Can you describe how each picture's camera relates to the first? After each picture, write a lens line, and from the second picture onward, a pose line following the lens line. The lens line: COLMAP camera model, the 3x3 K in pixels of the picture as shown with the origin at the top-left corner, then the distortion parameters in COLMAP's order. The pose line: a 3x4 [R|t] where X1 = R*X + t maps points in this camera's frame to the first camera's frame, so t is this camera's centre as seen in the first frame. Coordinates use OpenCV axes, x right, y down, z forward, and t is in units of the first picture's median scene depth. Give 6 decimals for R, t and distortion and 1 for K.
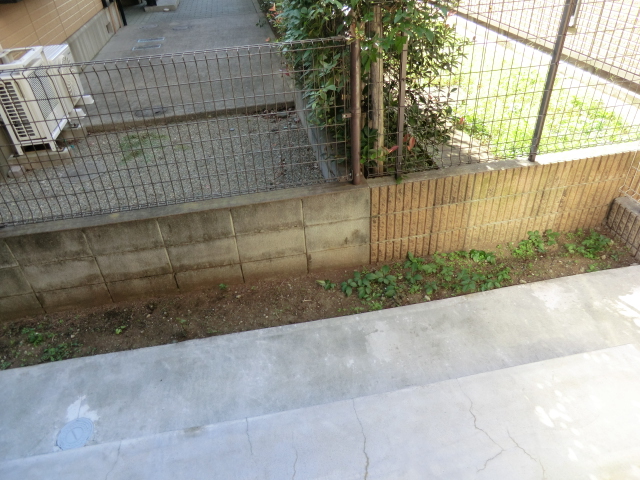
lens RADIAL K [[467.5, 0, 322.3], [0, 467.5, 240.1], [0, 0, 1]] dist [-0.059289, 0.065555]
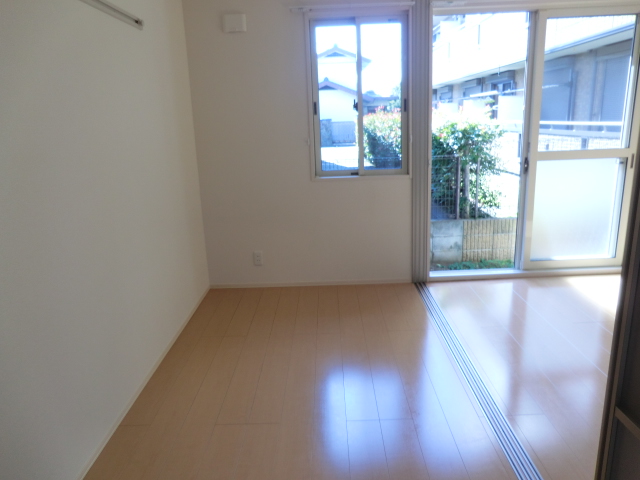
lens RADIAL K [[467.5, 0, 319.3], [0, 467.5, 240.7], [0, 0, 1]] dist [-0.059289, 0.065555]
pose [[0.980280, 0.058641, -0.188711, -0.147775], [-0.124468, 0.924946, -0.359142, 0.855197], [0.153487, 0.375549, 0.914005, -1.110220]]
